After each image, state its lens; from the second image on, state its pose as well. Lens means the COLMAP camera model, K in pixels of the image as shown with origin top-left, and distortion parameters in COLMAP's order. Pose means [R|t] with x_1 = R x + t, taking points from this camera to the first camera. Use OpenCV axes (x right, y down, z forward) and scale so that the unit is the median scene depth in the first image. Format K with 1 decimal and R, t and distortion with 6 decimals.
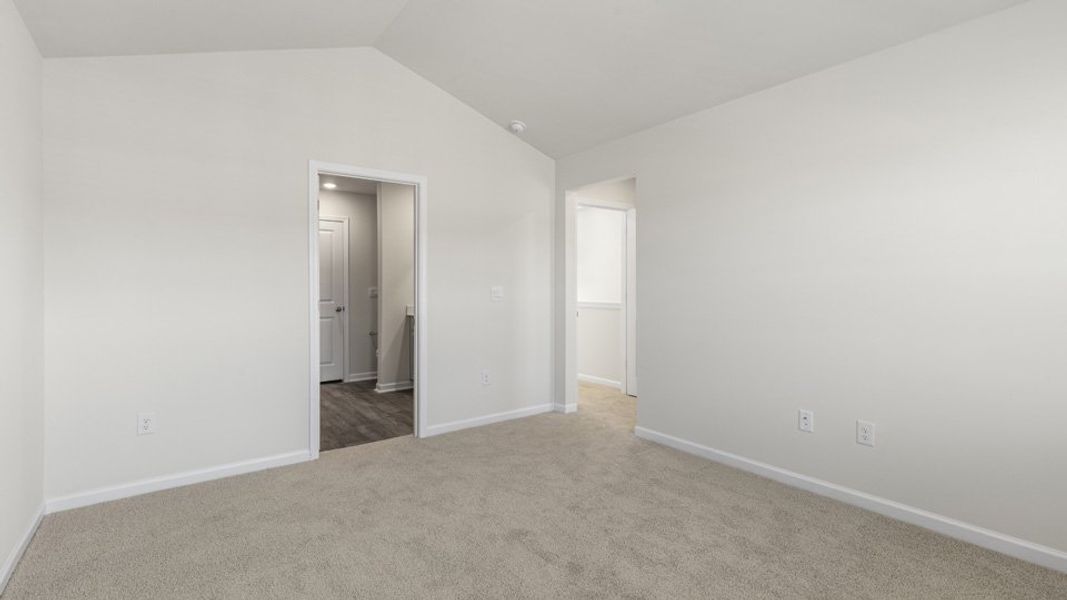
lens RADIAL K [[488.9, 0, 533.5], [0, 488.9, 300.0], [0, 0, 1]] dist [-0.001274, -0.000112]
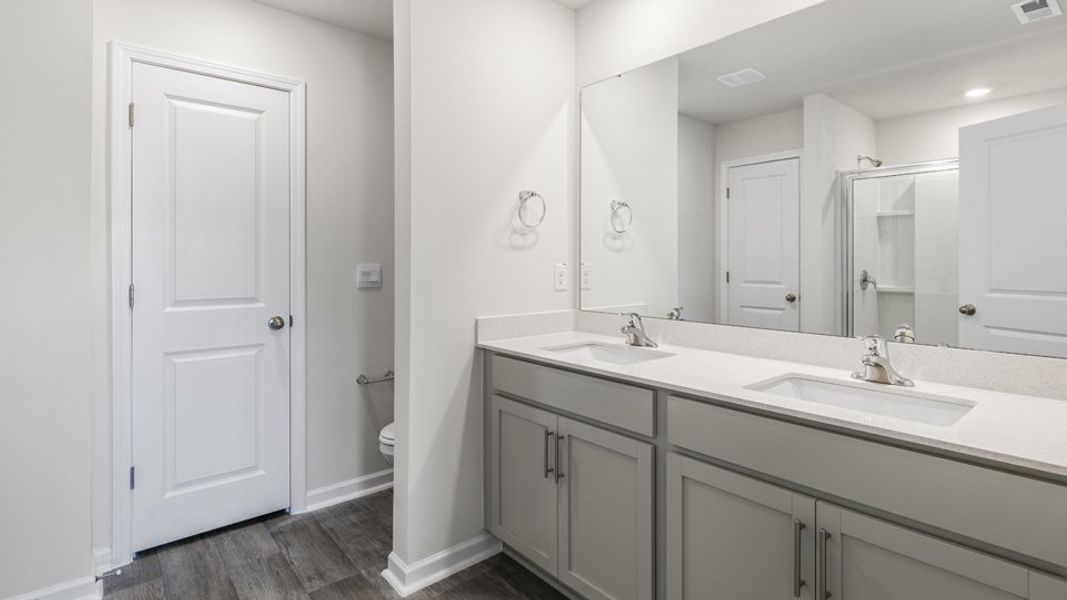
lens RADIAL K [[495.7, 0, 532.6], [0, 495.7, 277.6], [0, 0, 1]] dist [-0.003044, -0.000466]
pose [[0.997642, 0.003550, 0.068546, -0.230138], [-0.003337, 0.999989, -0.003224, -0.015152], [-0.068556, 0.002988, 0.997643, 0.609712]]
